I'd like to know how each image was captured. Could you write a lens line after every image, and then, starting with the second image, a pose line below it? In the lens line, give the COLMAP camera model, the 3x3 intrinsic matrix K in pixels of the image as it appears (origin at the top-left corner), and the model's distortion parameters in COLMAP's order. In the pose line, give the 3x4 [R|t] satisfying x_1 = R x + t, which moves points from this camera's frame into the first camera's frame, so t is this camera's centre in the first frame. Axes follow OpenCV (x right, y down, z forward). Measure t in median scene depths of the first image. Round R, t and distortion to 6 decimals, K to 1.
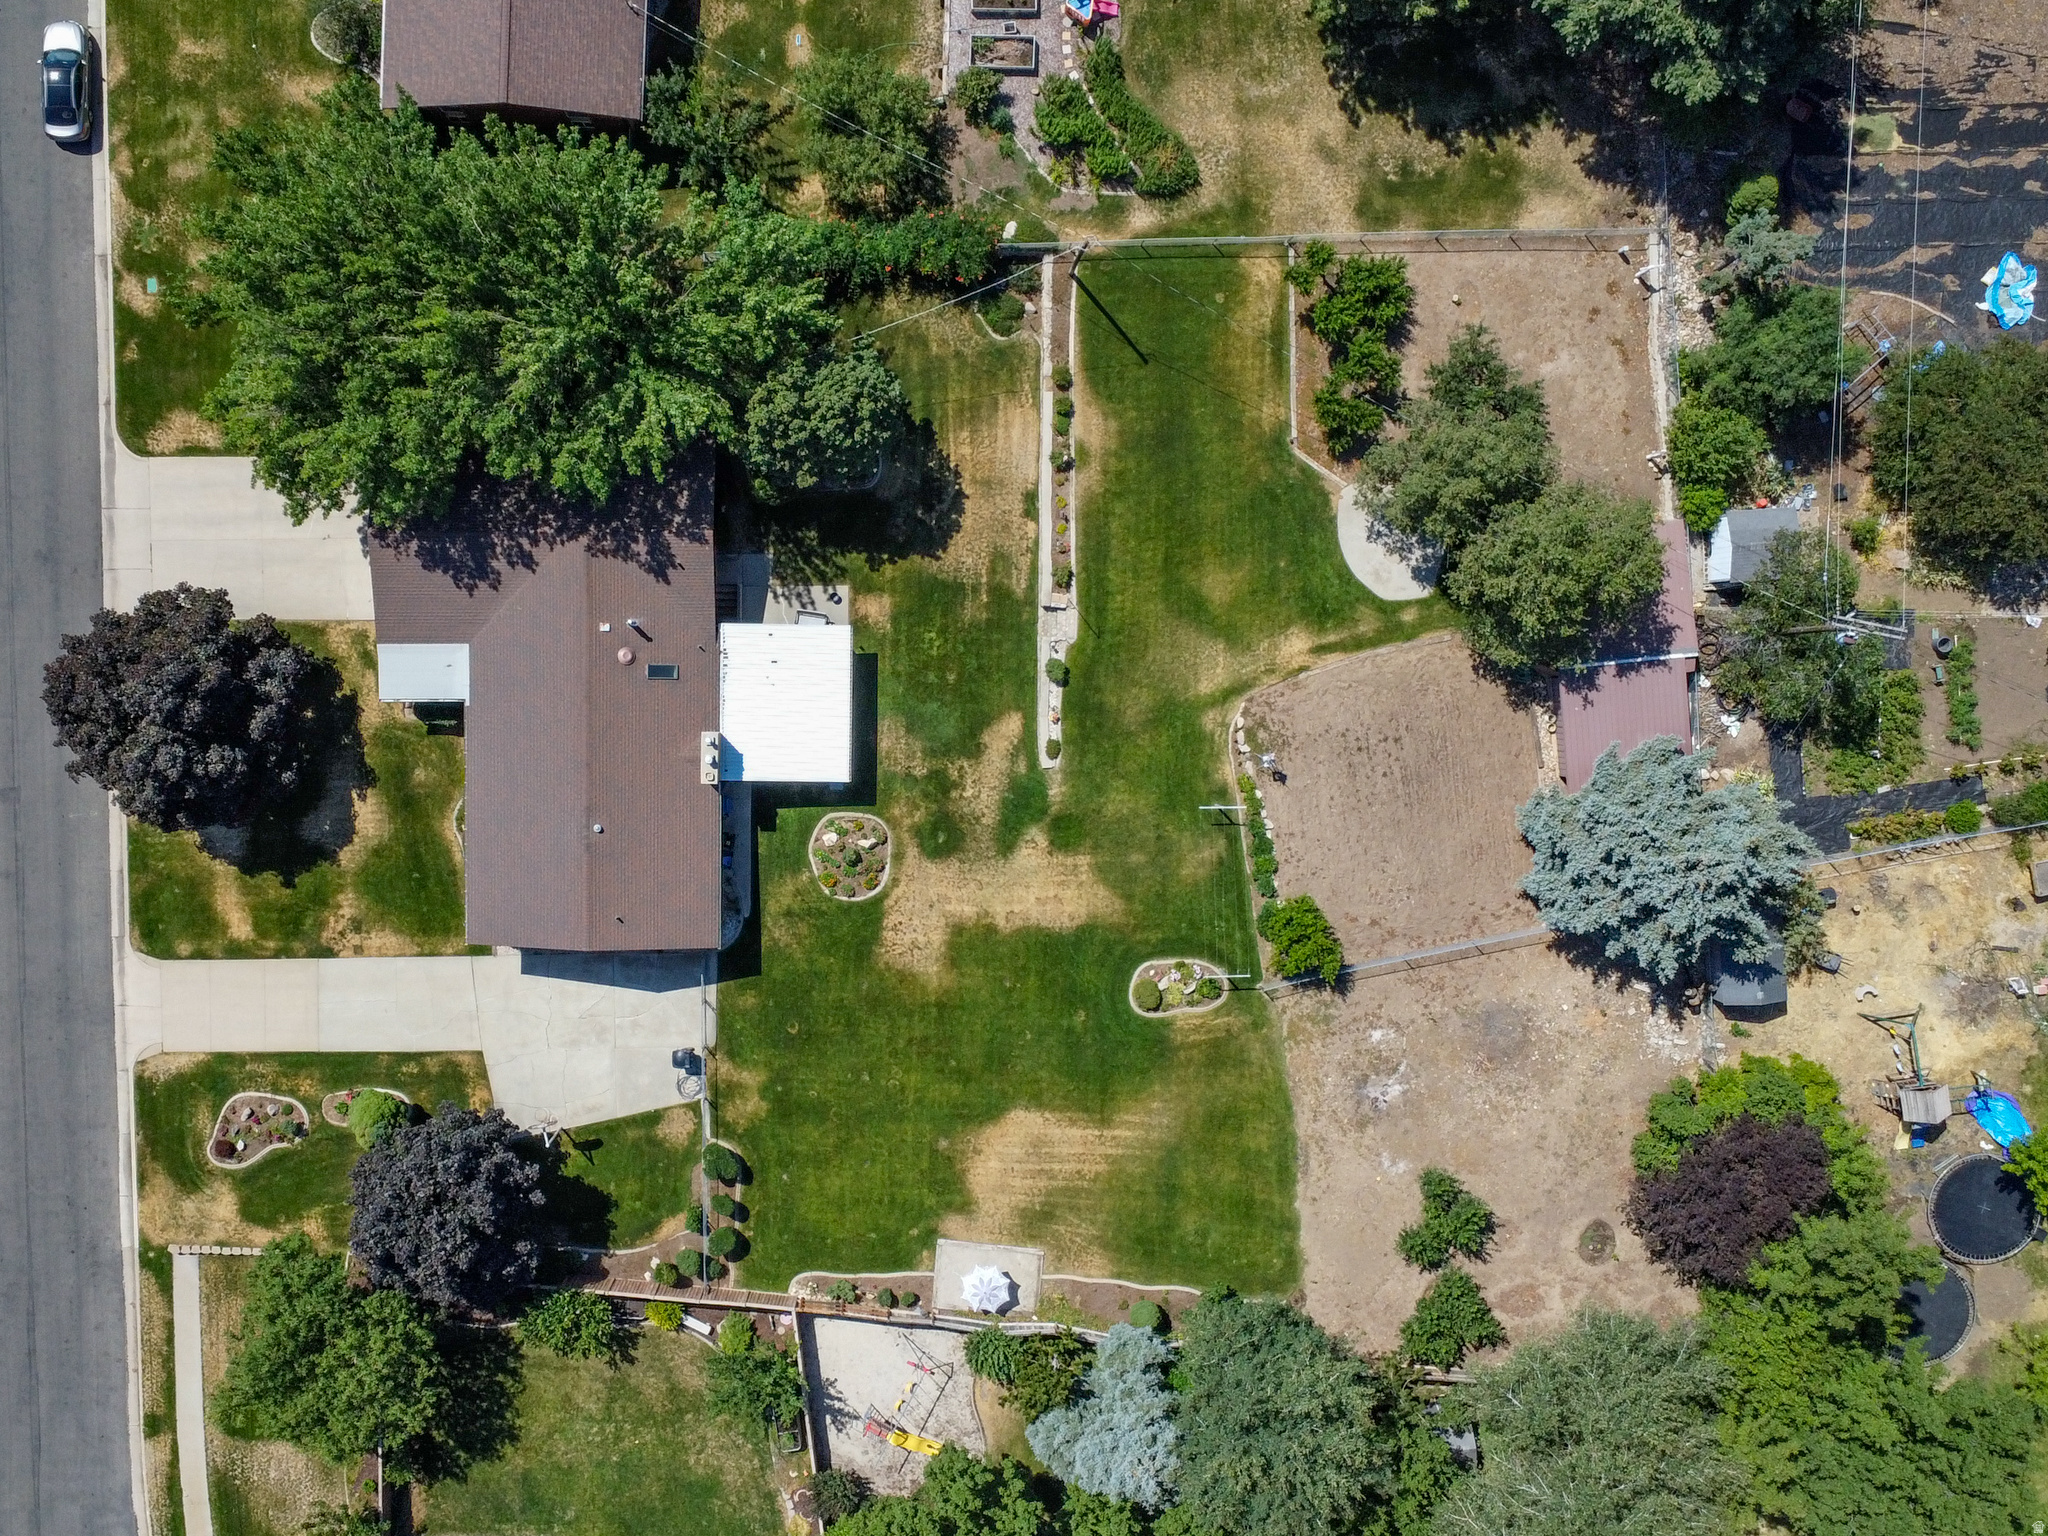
lens RADIAL K [[2054.0, 0, 832.3], [0, 2054.0, 773.3], [0, 0, 1]] dist [0.006375, 0.000000]
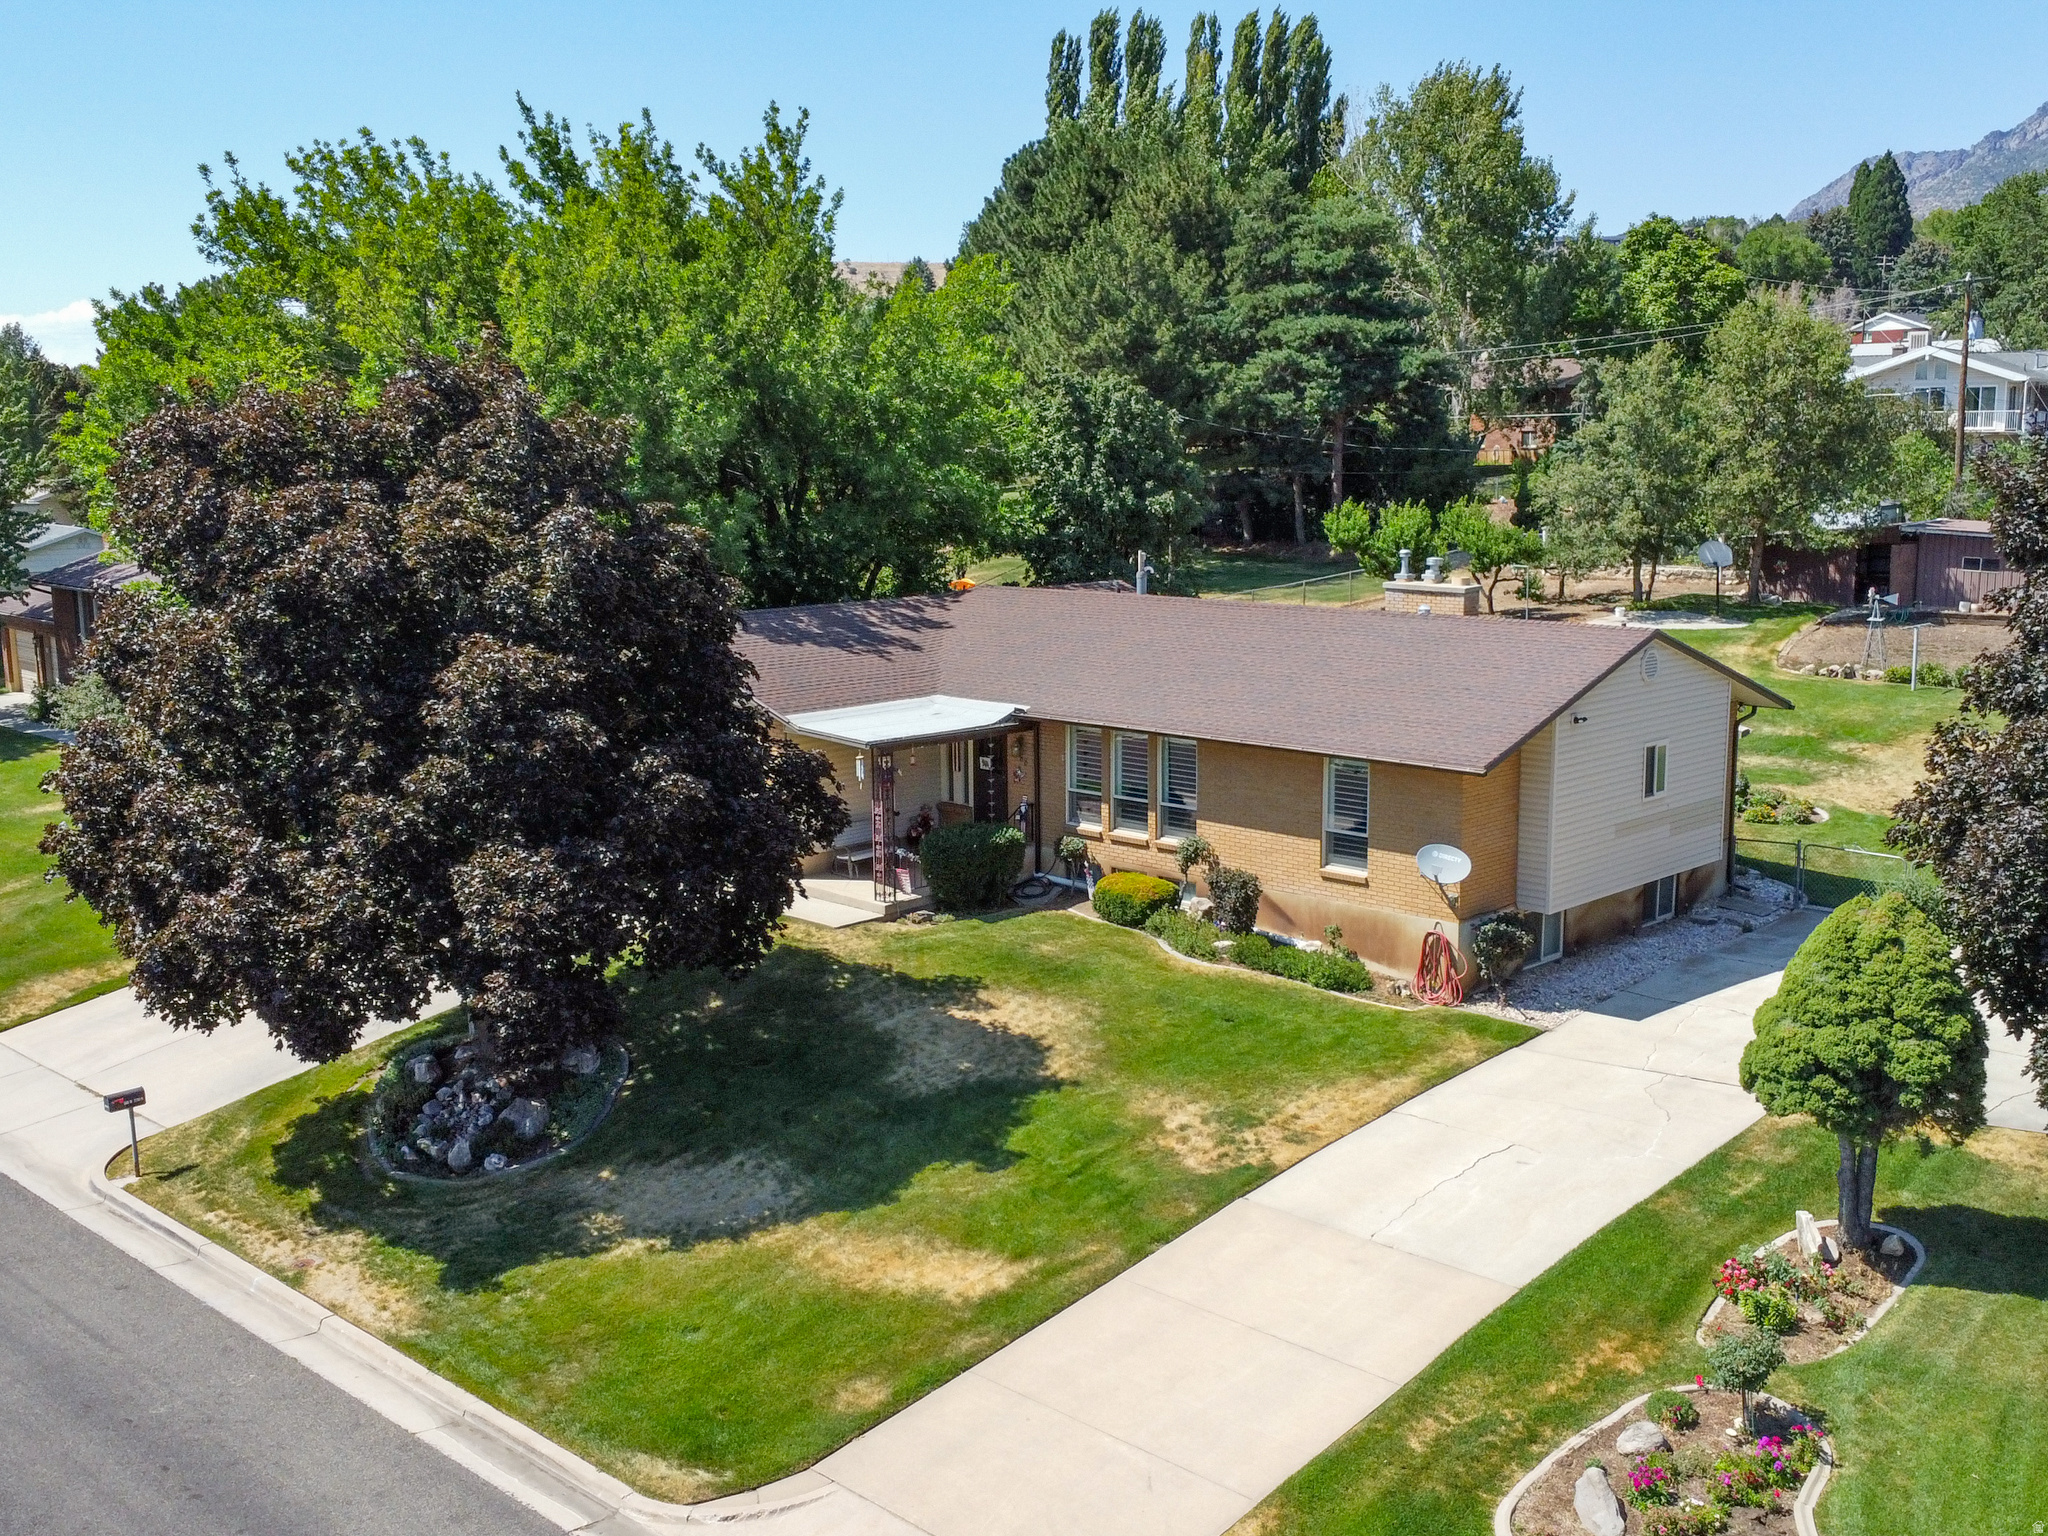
lens RADIAL K [[2054.0, 0, 1075.8], [0, 2054.0, 774.1], [0, 0, 1]] dist [0.006375, 0.000000]
pose [[0.688395, -0.106103, 0.717534, -0.480816], [0.724889, 0.065909, -0.685706, 0.275478], [0.025463, 0.992168, 0.122284, 0.930076]]
